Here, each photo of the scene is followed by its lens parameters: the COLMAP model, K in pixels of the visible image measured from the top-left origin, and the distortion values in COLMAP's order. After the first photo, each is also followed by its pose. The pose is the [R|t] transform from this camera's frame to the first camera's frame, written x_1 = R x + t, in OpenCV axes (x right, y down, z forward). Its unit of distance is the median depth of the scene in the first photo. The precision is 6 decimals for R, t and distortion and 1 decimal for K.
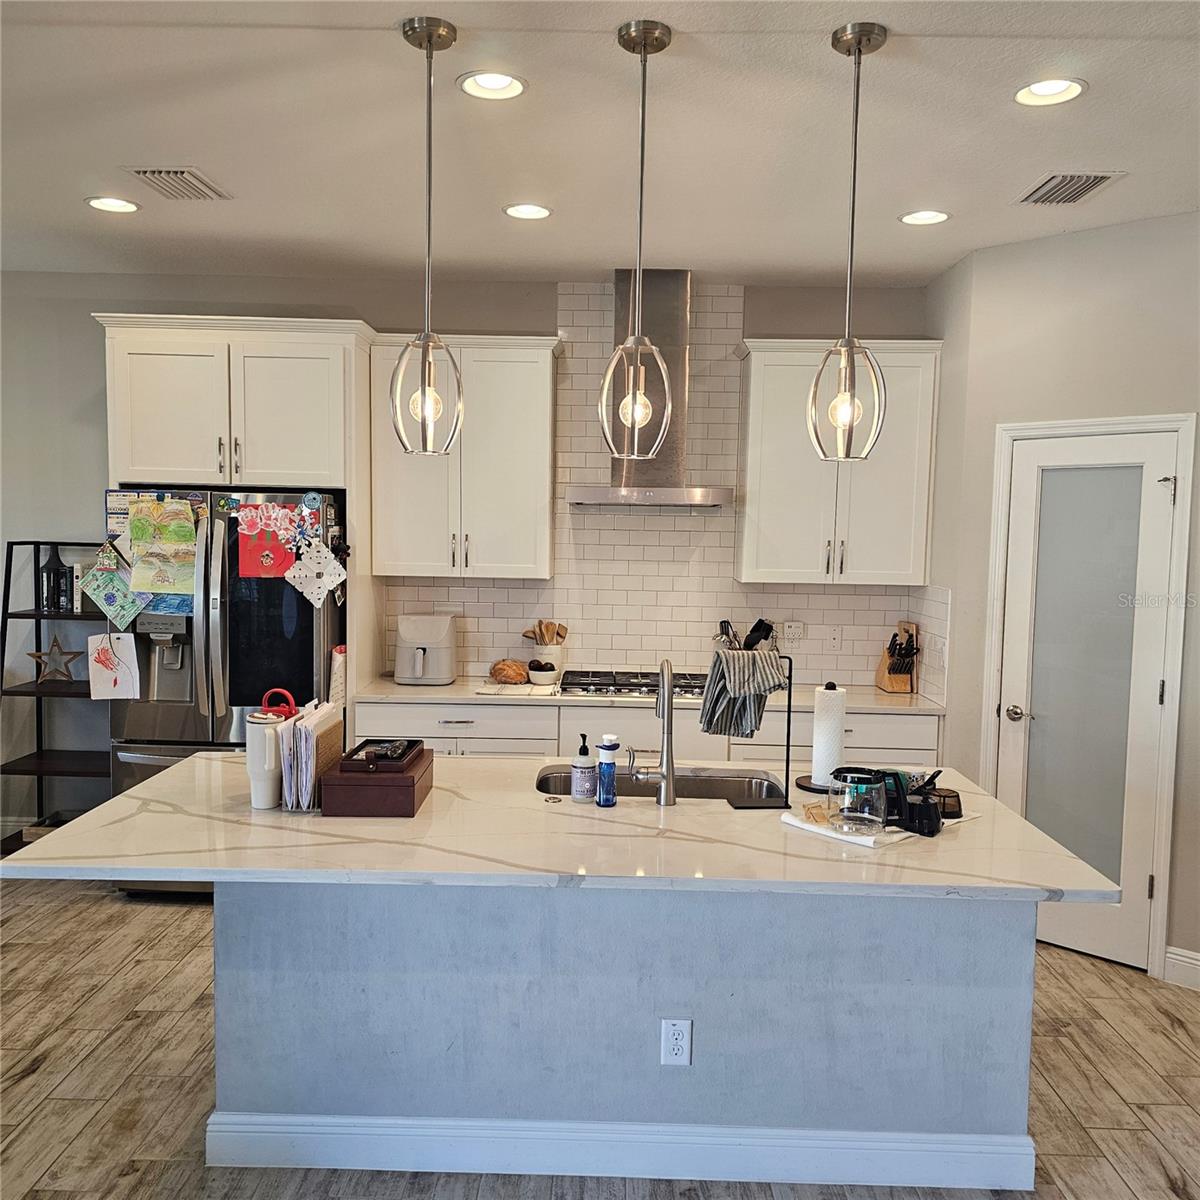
lens RADIAL K [[1064.3, 0, 595.1], [0, 1064.3, 613.0], [0, 0, 1]] dist [0.074518, -0.074328]
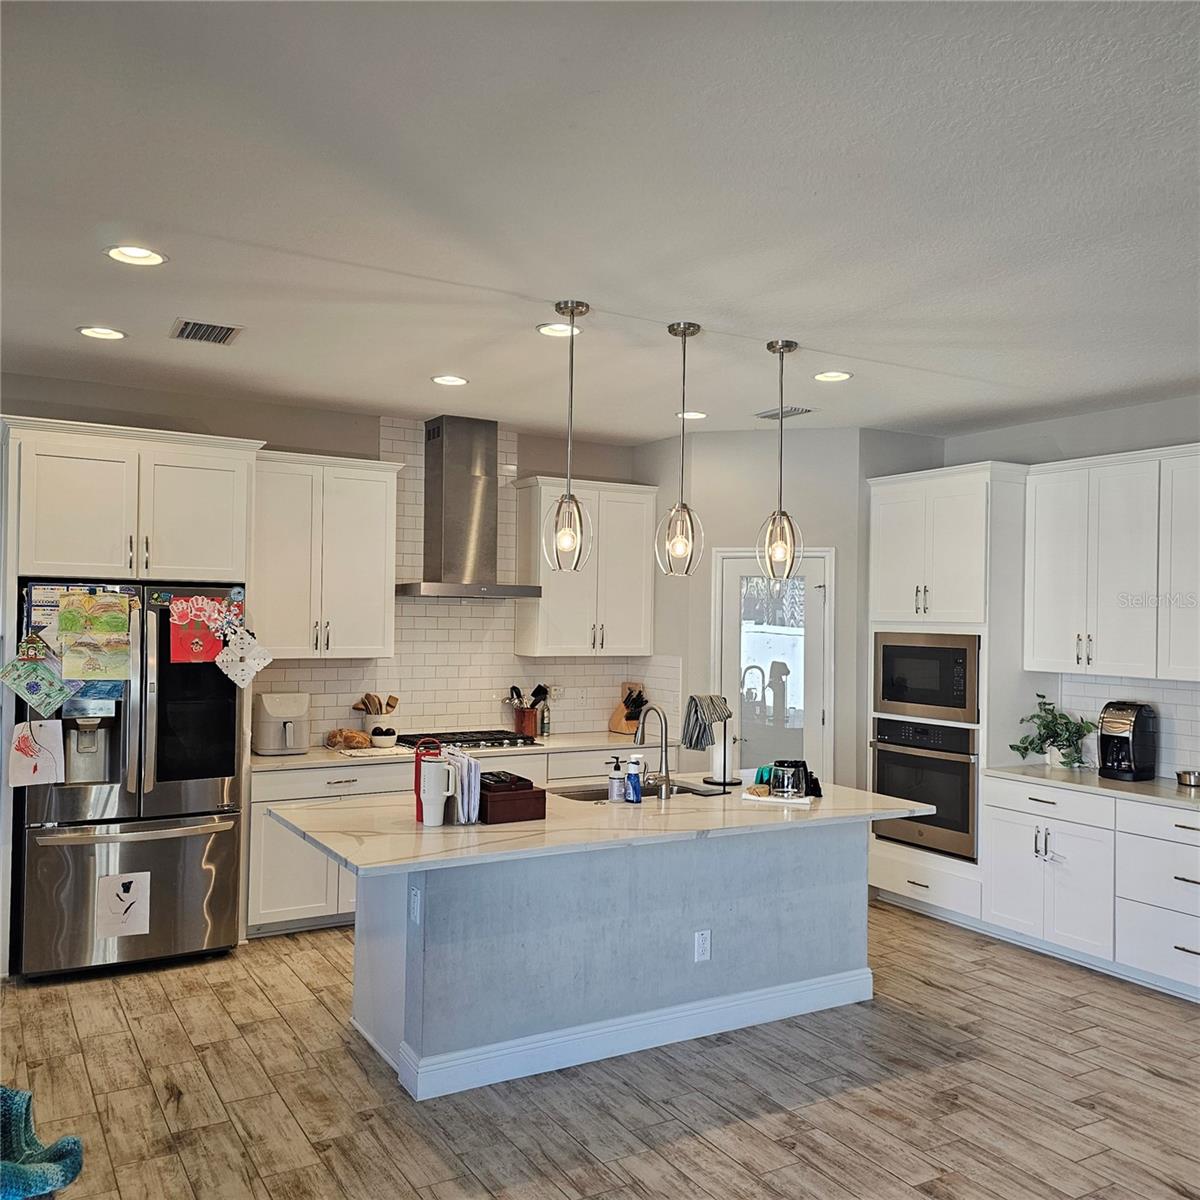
lens RADIAL K [[1084.0, 0, 588.9], [0, 1084.0, 600.7], [0, 0, 1]] dist [0.066187, -0.068538]
pose [[0.853581, 0.002129, 0.520955, -0.551743], [0.043219, 0.996255, -0.074886, 0.005796], [-0.519164, 0.086437, 0.850293, -0.191033]]
